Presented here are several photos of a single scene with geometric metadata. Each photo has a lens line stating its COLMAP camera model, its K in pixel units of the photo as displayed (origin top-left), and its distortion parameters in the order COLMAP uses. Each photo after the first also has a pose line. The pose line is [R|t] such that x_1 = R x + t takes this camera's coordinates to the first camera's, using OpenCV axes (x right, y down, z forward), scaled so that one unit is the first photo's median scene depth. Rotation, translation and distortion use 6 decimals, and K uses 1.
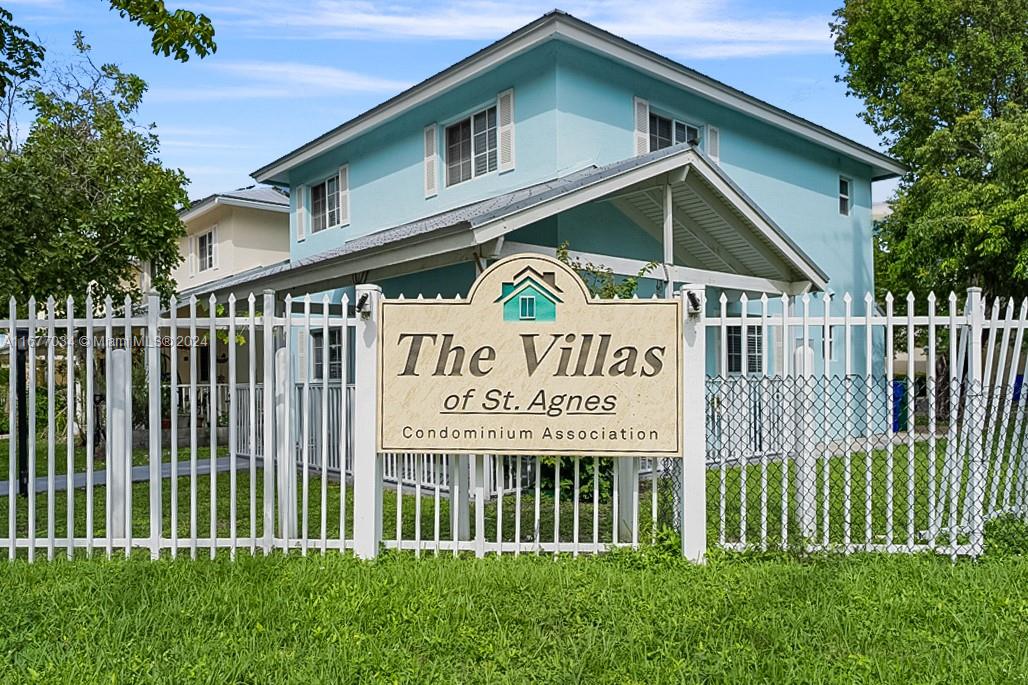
lens RADIAL K [[727.9, 0, 533.2], [0, 727.9, 343.1], [0, 0, 1]] dist [-0.002395, -0.001178]
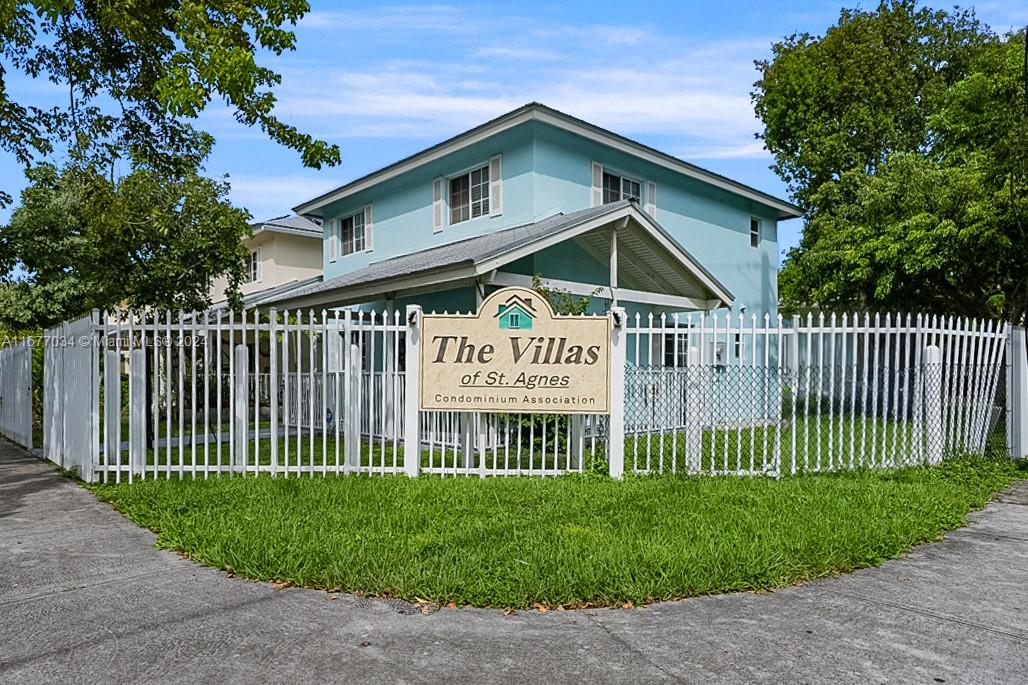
lens RADIAL K [[629.0, 0, 513.1], [0, 629.0, 346.2], [0, 0, 1]] dist [0.001326, 0.000243]
pose [[0.999953, 0.009389, 0.002384, -0.007309], [-0.009398, 0.999950, 0.003474, 0.001302], [-0.002351, -0.003496, 0.999991, -0.206899]]
